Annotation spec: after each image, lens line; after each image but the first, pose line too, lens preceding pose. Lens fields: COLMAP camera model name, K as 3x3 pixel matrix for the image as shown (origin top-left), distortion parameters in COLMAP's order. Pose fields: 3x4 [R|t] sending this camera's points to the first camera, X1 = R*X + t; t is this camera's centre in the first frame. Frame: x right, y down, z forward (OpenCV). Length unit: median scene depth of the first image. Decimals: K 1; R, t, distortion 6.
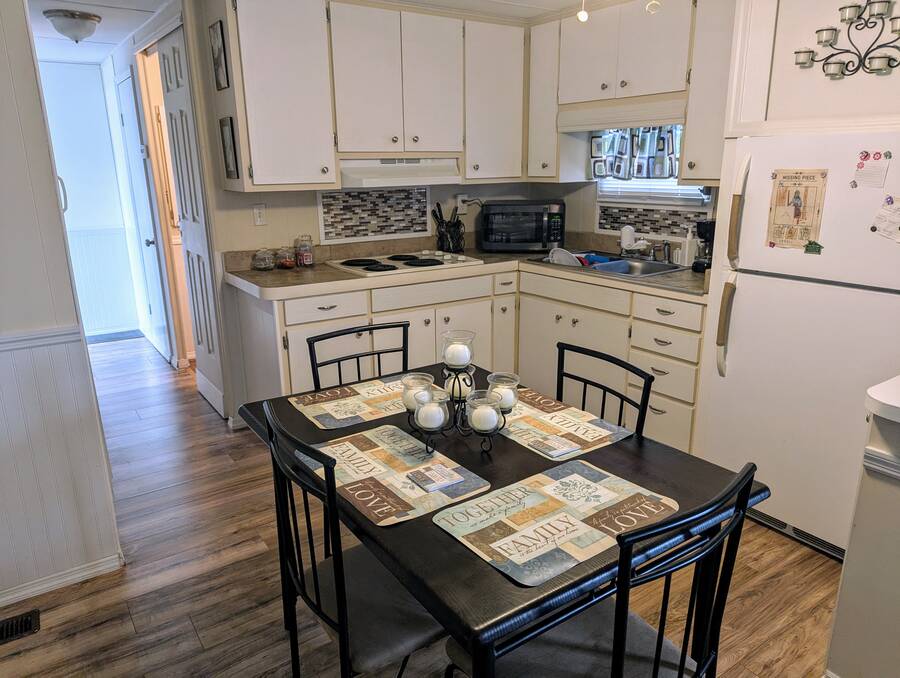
lens RADIAL K [[631.9, 0, 450.0], [0, 631.9, 339.0], [0, 0, 1]] dist [0.007269, -0.001516]
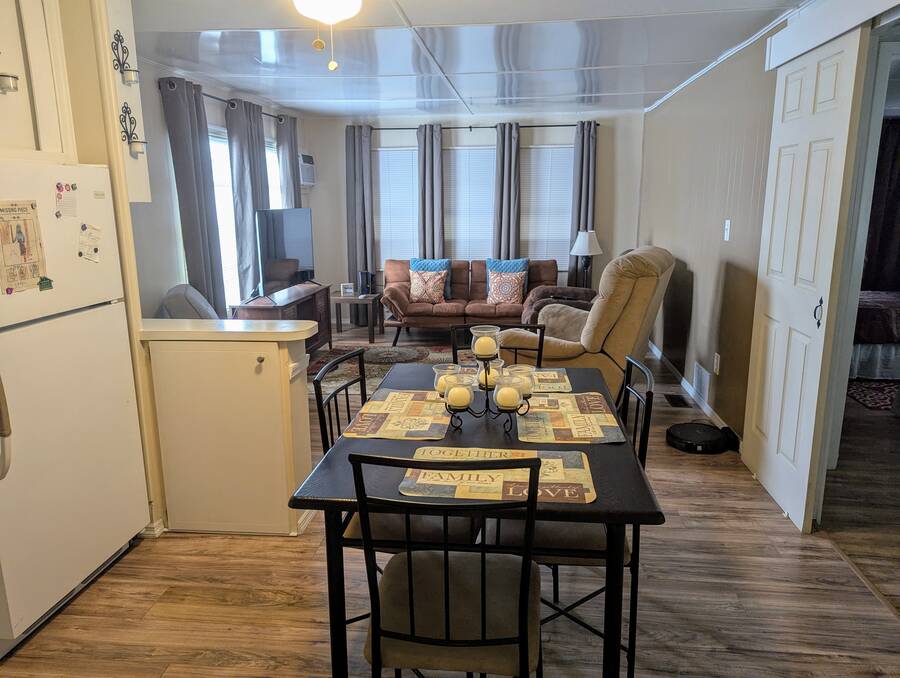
lens RADIAL K [[631.9, 0, 450.0], [0, 631.9, 339.0], [0, 0, 1]] dist [0.007269, -0.001516]
pose [[-0.753217, -0.127960, 0.645206, -0.497276], [0.192584, 0.895011, 0.402327, -0.338982], [-0.628948, 0.427296, -0.649494, 1.295150]]
